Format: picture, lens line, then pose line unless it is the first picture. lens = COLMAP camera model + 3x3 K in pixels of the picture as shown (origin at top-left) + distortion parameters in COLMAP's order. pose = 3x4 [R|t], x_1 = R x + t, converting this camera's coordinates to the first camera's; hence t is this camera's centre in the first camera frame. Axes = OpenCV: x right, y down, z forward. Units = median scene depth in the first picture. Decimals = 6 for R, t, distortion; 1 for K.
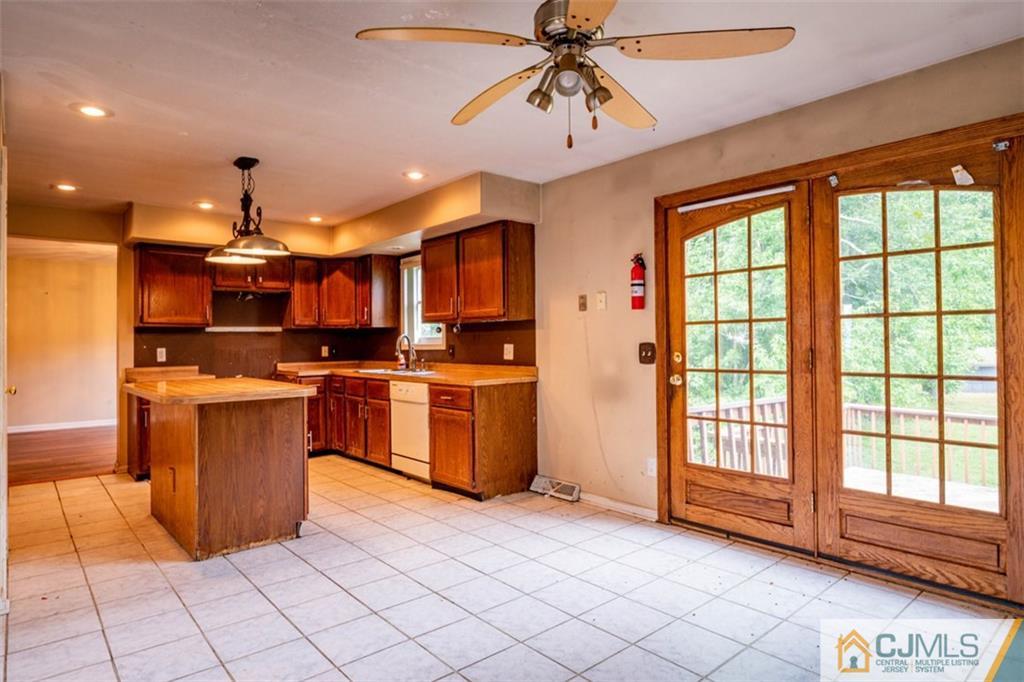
lens RADIAL K [[585.5, 0, 511.7], [0, 585.5, 340.9], [0, 0, 1]] dist [-0.002186, 0.001618]
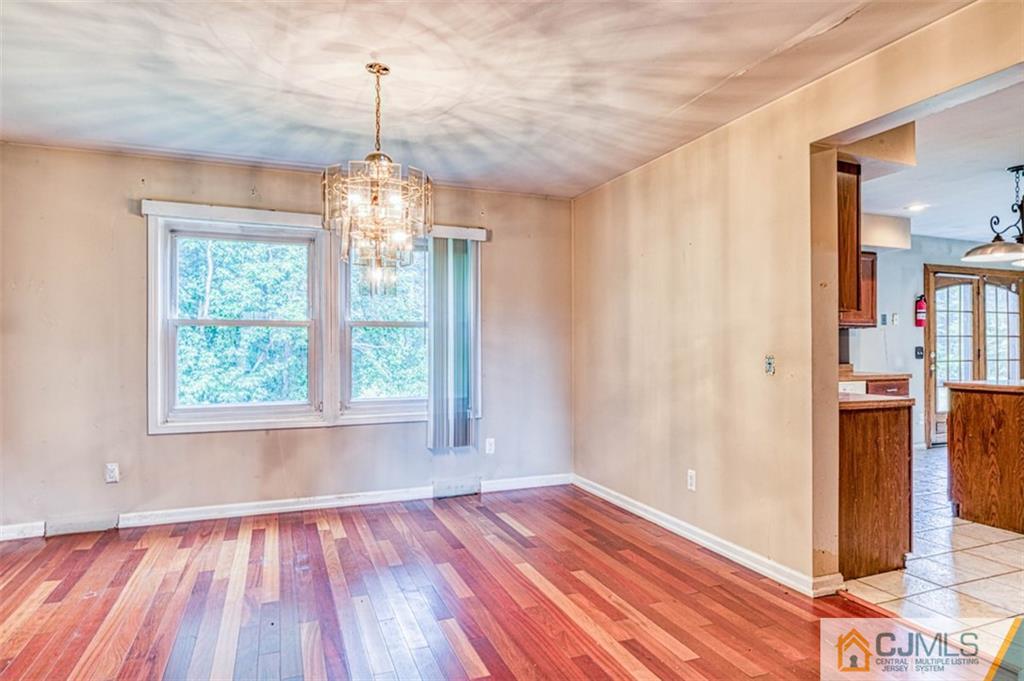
lens RADIAL K [[585.5, 0, 503.4], [0, 585.5, 342.5], [0, 0, 1]] dist [-0.002186, 0.001618]
pose [[0.340092, 0.011149, 0.940326, -2.130760], [-0.007734, 0.999929, -0.009058, 0.019316], [-0.940360, -0.004192, 0.340154, 1.860126]]
